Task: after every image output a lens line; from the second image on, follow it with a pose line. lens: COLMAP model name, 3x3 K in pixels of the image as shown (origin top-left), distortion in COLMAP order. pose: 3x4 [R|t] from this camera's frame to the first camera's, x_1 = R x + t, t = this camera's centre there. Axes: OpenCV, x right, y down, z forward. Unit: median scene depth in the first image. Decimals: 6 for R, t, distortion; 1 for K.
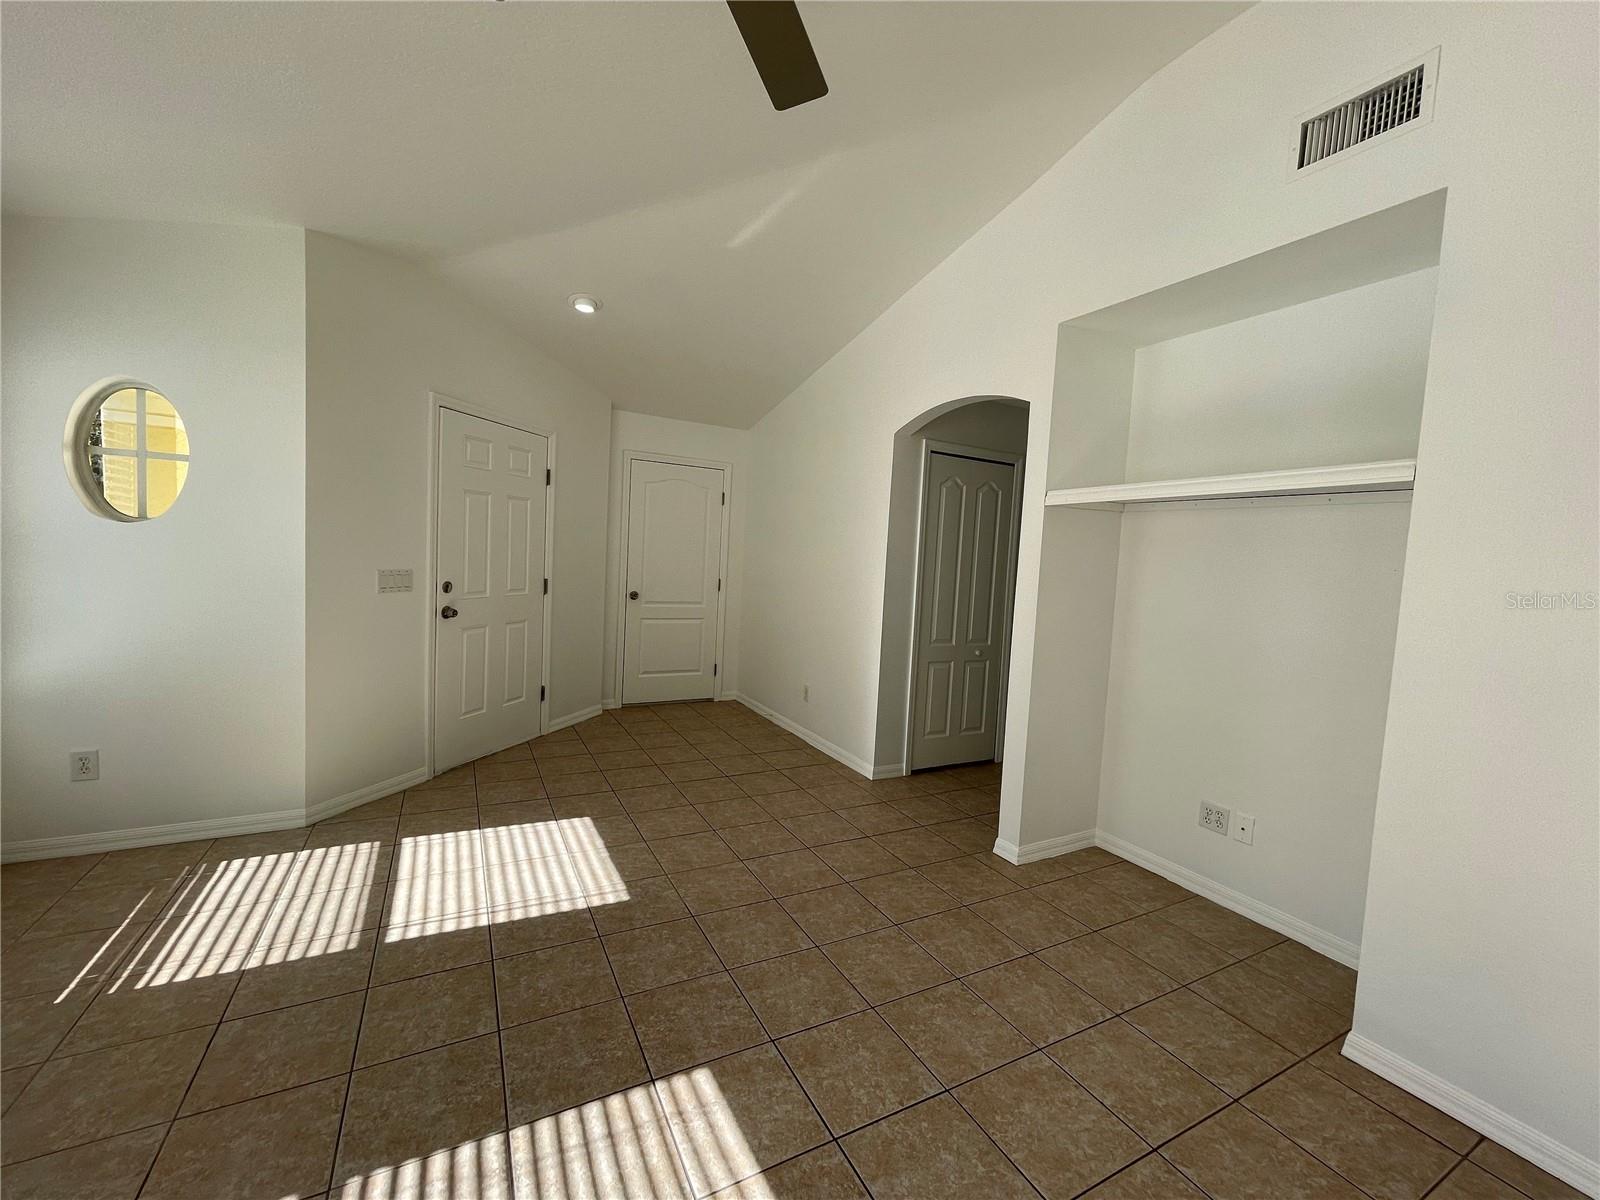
lens RADIAL K [[649.6, 0, 793.3], [0, 649.6, 602.7], [0, 0, 1]] dist [-0.004519, 0.002963]
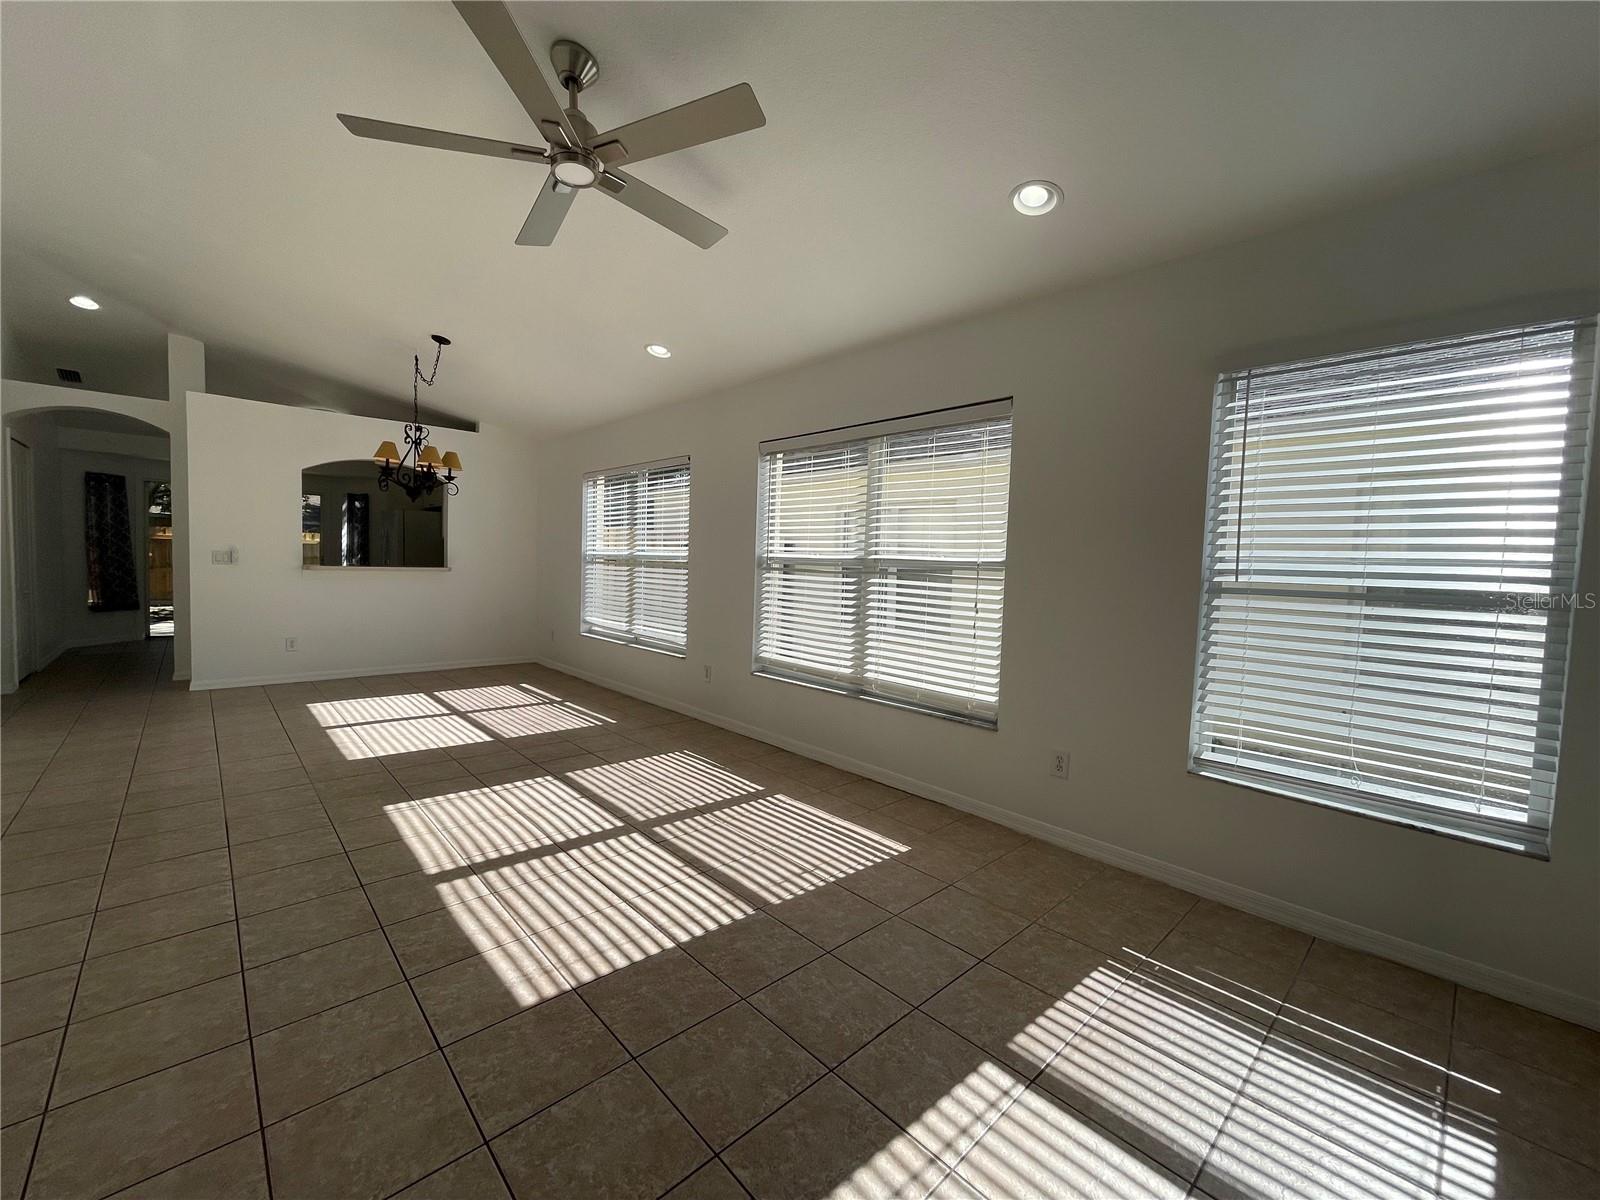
lens RADIAL K [[649.6, 0, 793.4], [0, 649.6, 598.7], [0, 0, 1]] dist [-0.004519, 0.002963]
pose [[-0.962099, -0.068835, -0.263868, -0.216716], [-0.102909, 0.987720, 0.117556, -0.078274], [0.252536, 0.140255, -0.957368, 1.885170]]
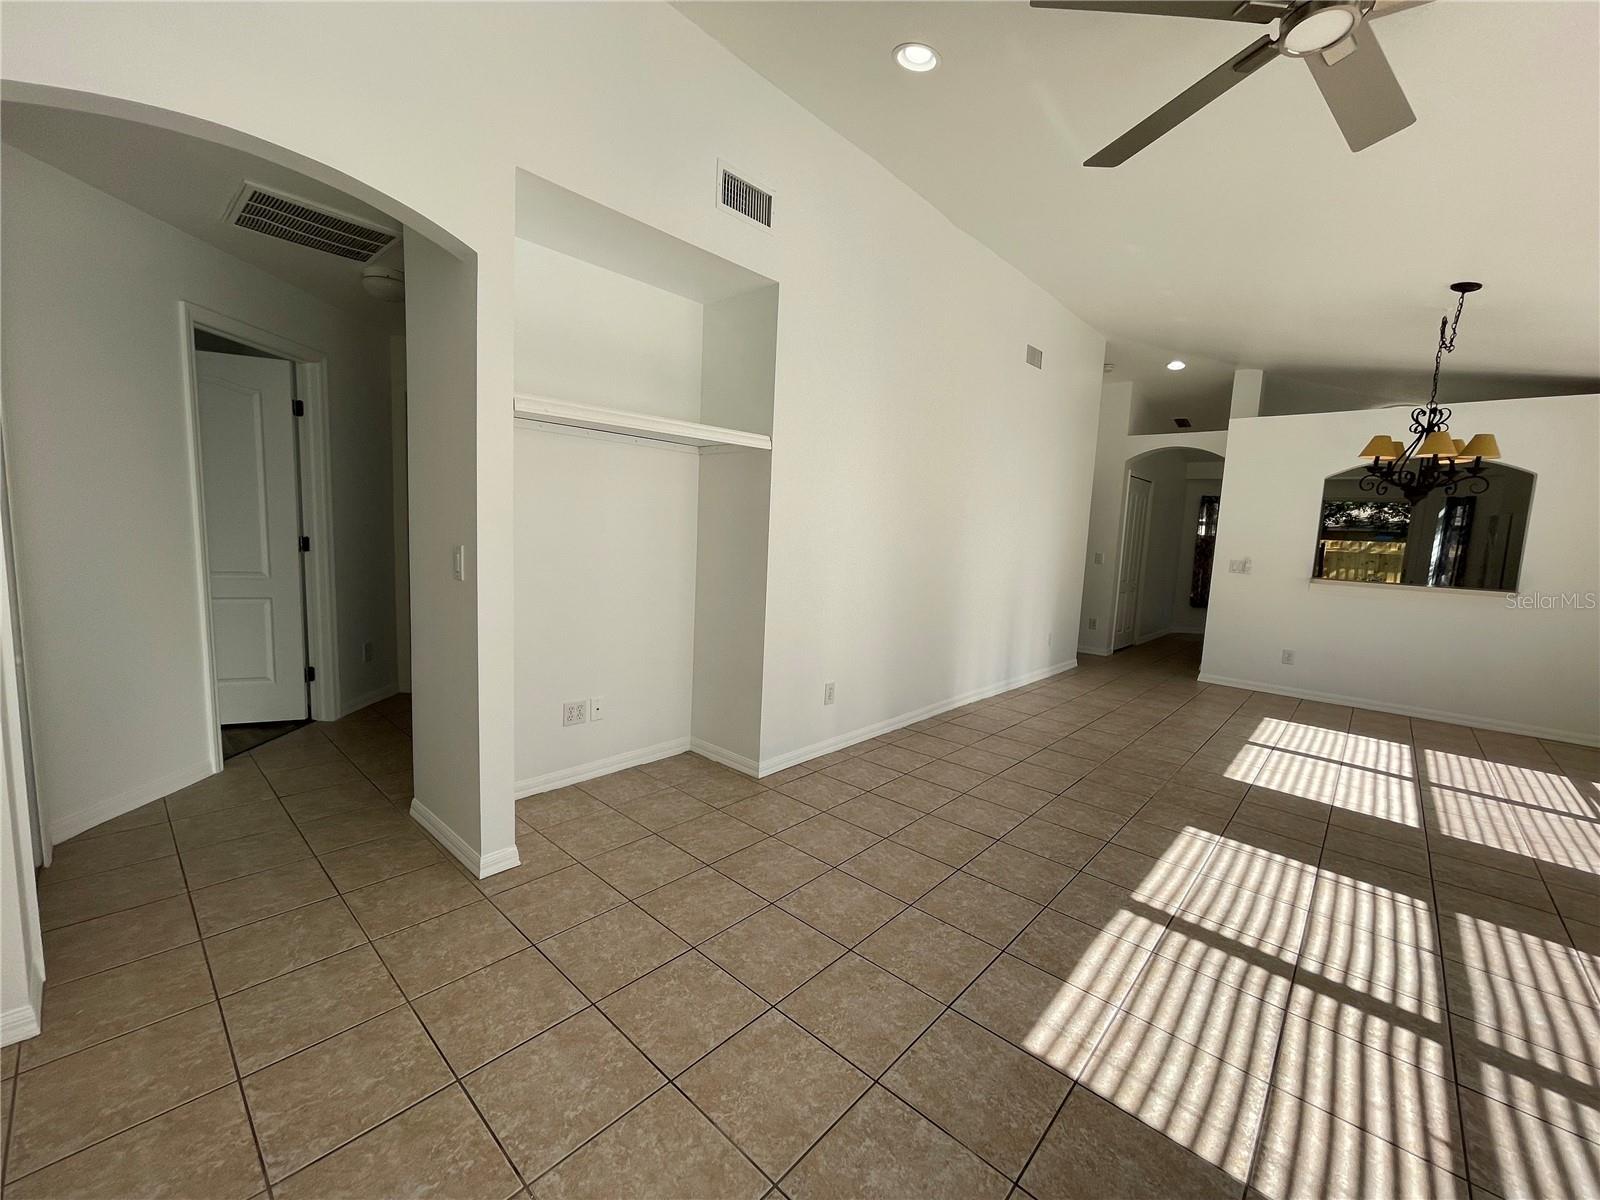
lens RADIAL K [[649.6, 0, 797.1], [0, 649.6, 597.6], [0, 0, 1]] dist [-0.004519, 0.002963]
pose [[-0.333088, -0.169932, 0.927456, -0.757224], [0.009251, 0.982989, 0.183430, -0.109173], [-0.942850, 0.069679, -0.325850, 1.496225]]
